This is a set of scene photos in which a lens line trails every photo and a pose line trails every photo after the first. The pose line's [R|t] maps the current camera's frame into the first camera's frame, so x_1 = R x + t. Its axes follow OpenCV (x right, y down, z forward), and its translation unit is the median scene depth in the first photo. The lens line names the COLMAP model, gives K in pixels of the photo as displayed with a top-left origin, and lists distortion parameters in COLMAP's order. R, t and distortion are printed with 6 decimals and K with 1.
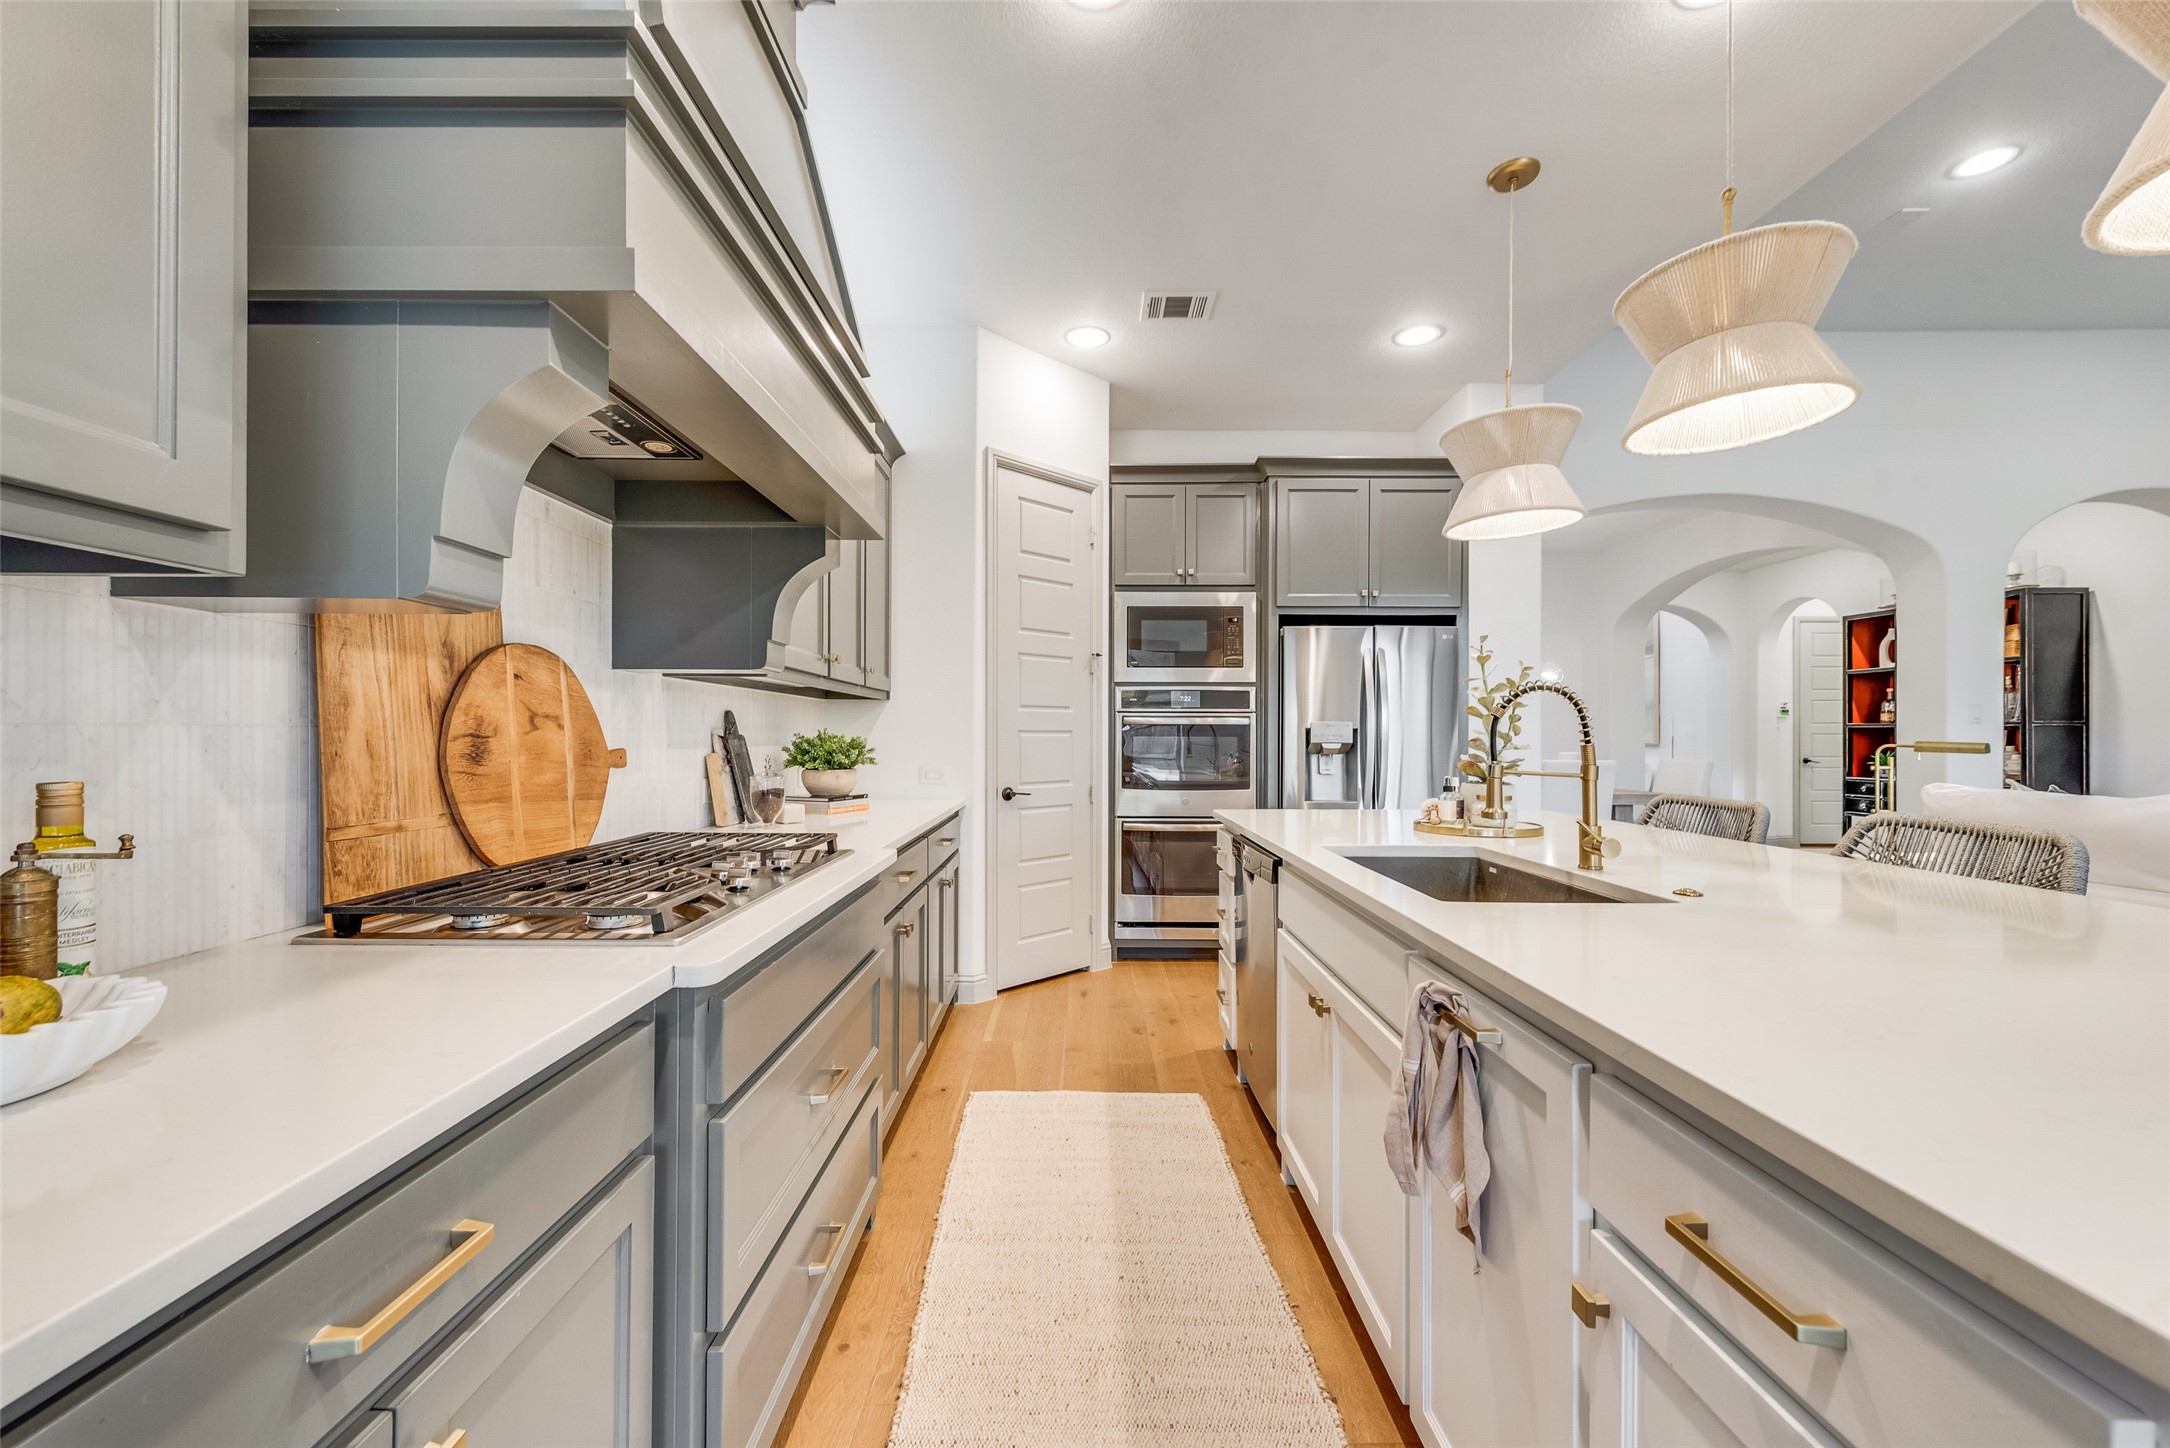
lens RADIAL K [[846.9, 0, 1082.1], [0, 846.9, 733.2], [0, 0, 1]] dist [-0.002750, -0.000516]
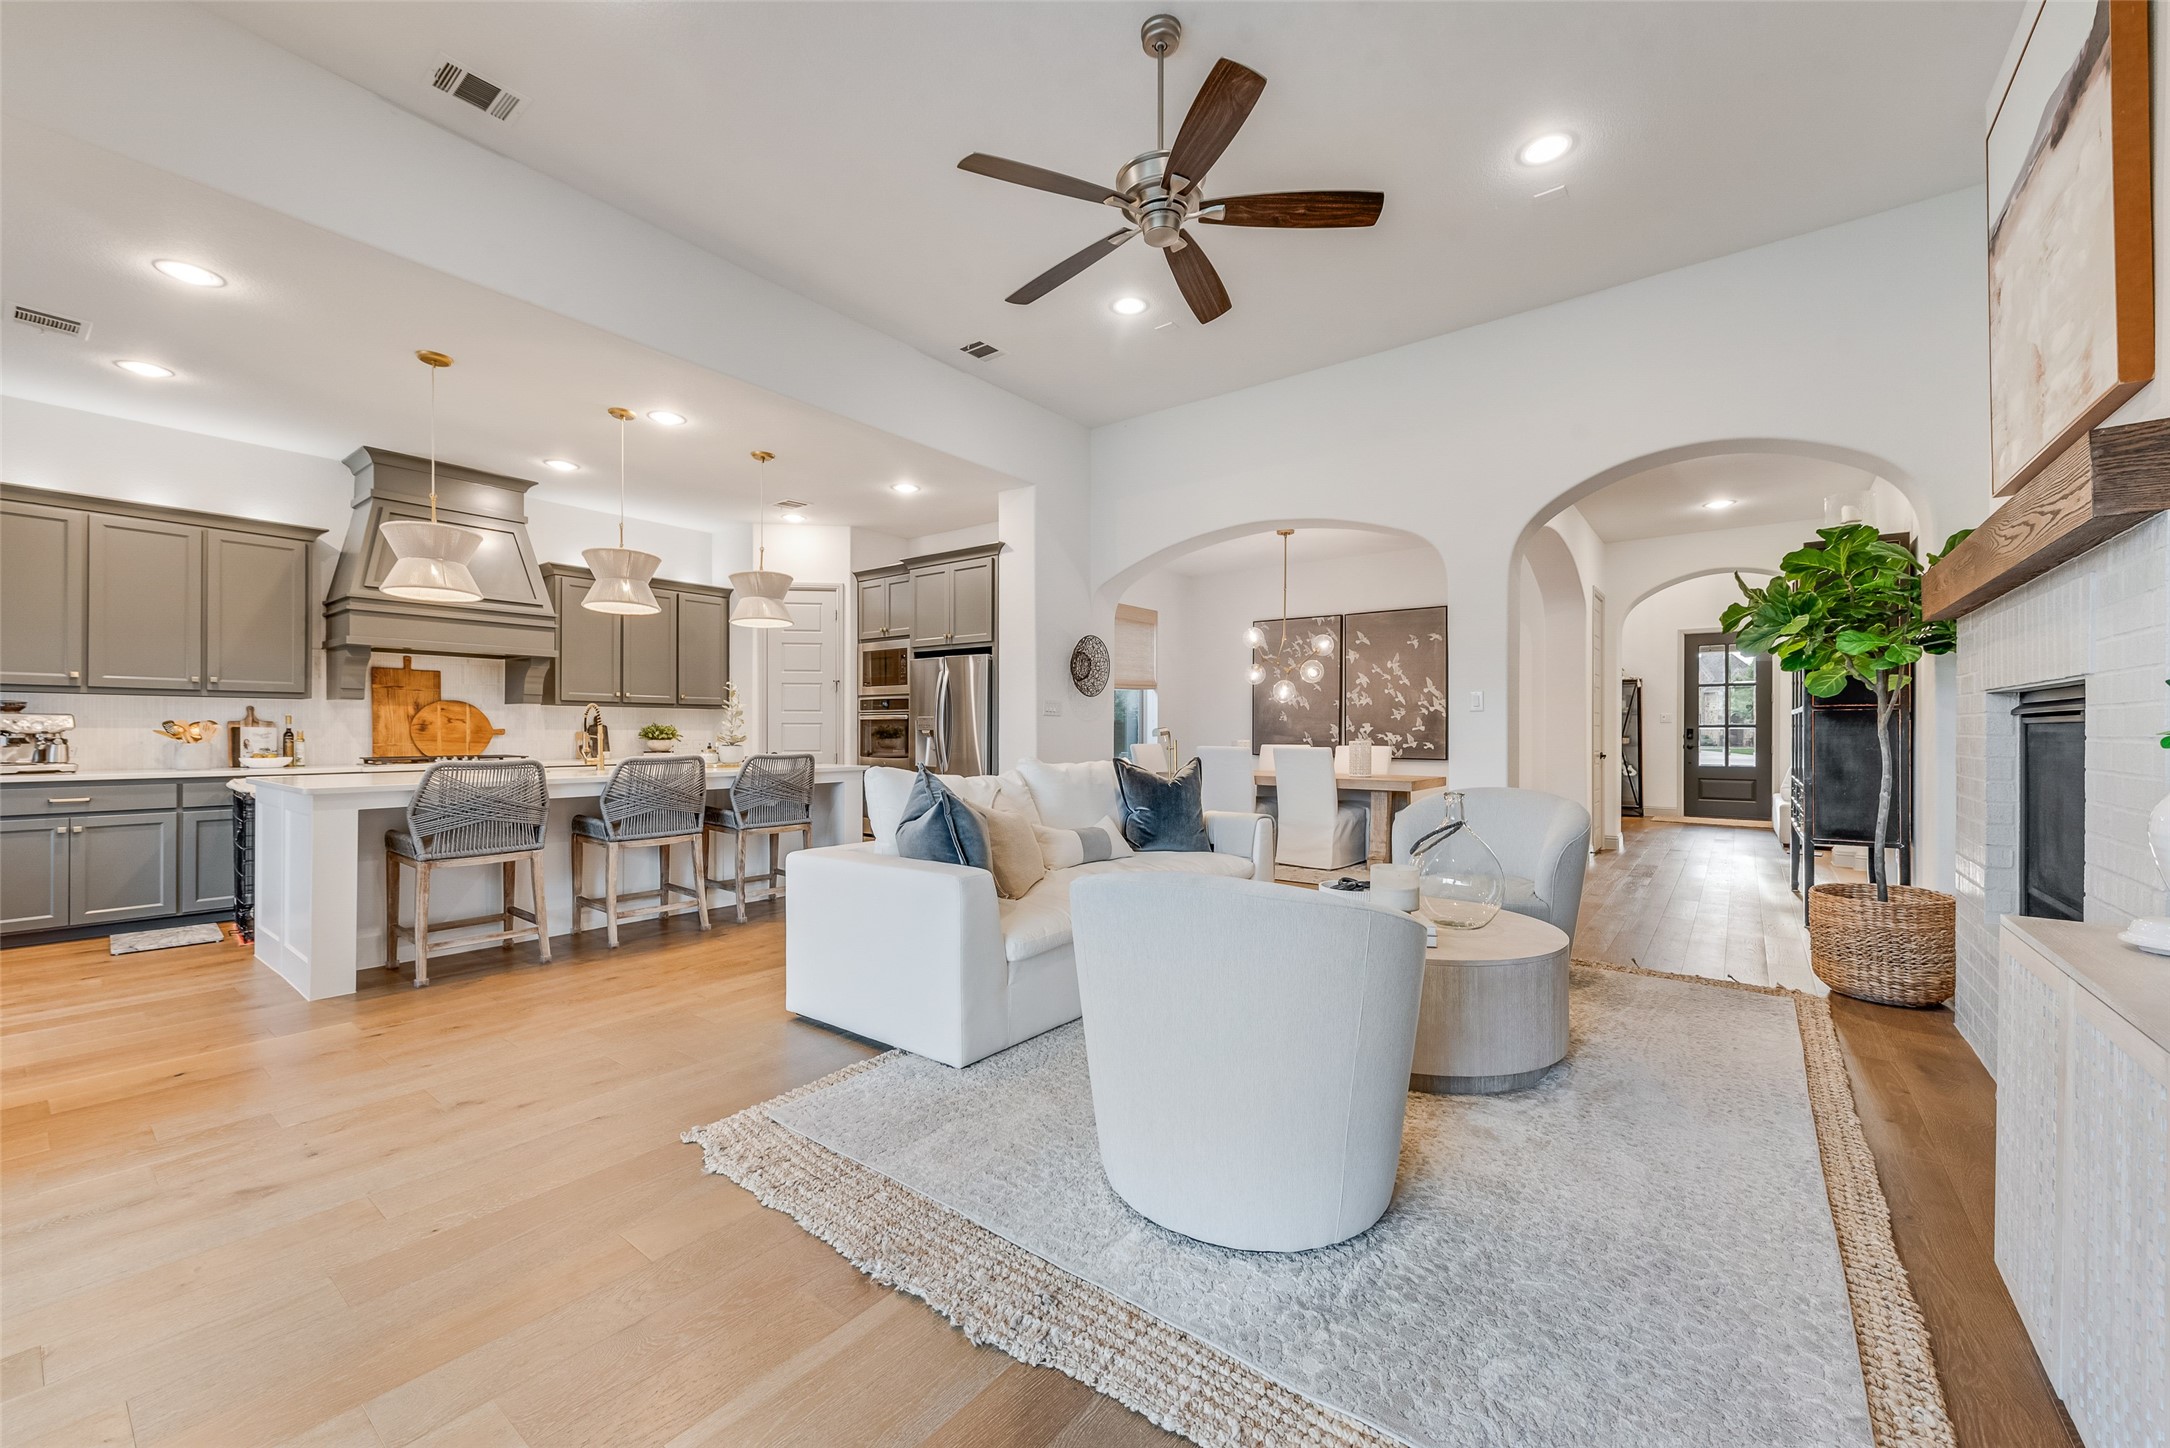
lens RADIAL K [[846.9, 0, 1091.0], [0, 846.9, 726.9], [0, 0, 1]] dist [-0.002750, -0.000516]
pose [[0.793512, -0.004322, -0.608539, 2.077730], [0.001819, 0.999987, -0.004729, 0.019591], [0.608552, 0.002646, 0.793510, -0.132928]]
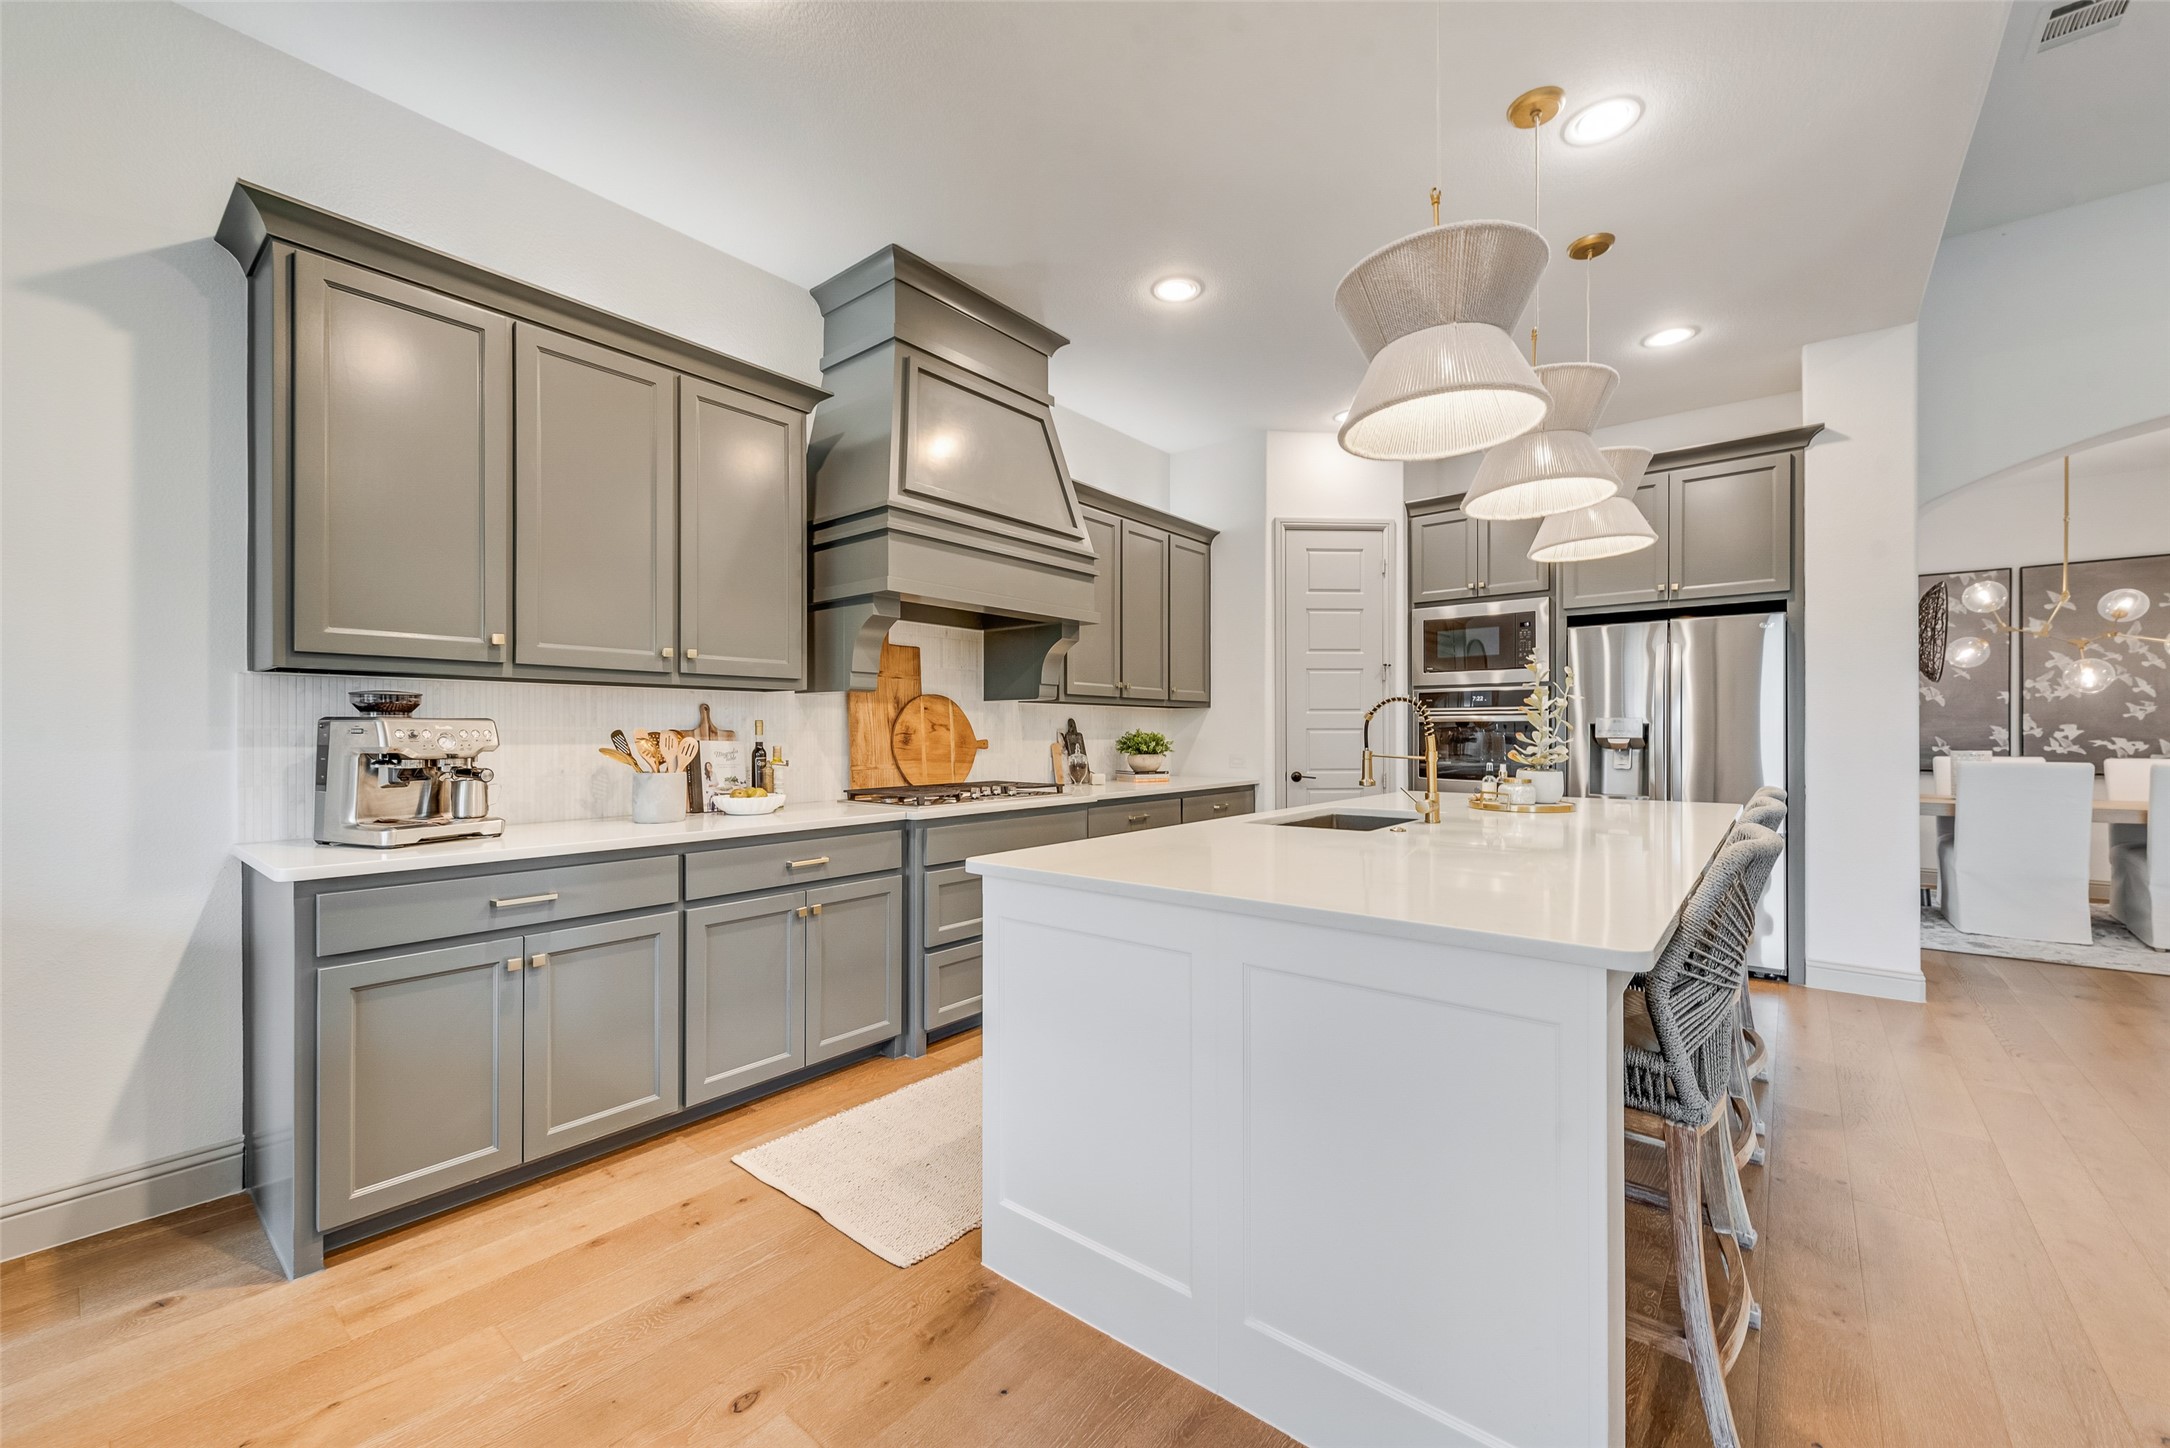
lens RADIAL K [[846.9, 0, 1063.0], [0, 846.9, 728.7], [0, 0, 1]] dist [-0.002750, -0.000516]
pose [[0.758749, -0.008110, -0.651333, 0.609418], [0.006132, 0.999967, -0.005308, 0.002227], [0.651354, 0.000033, 0.758774, -0.288383]]
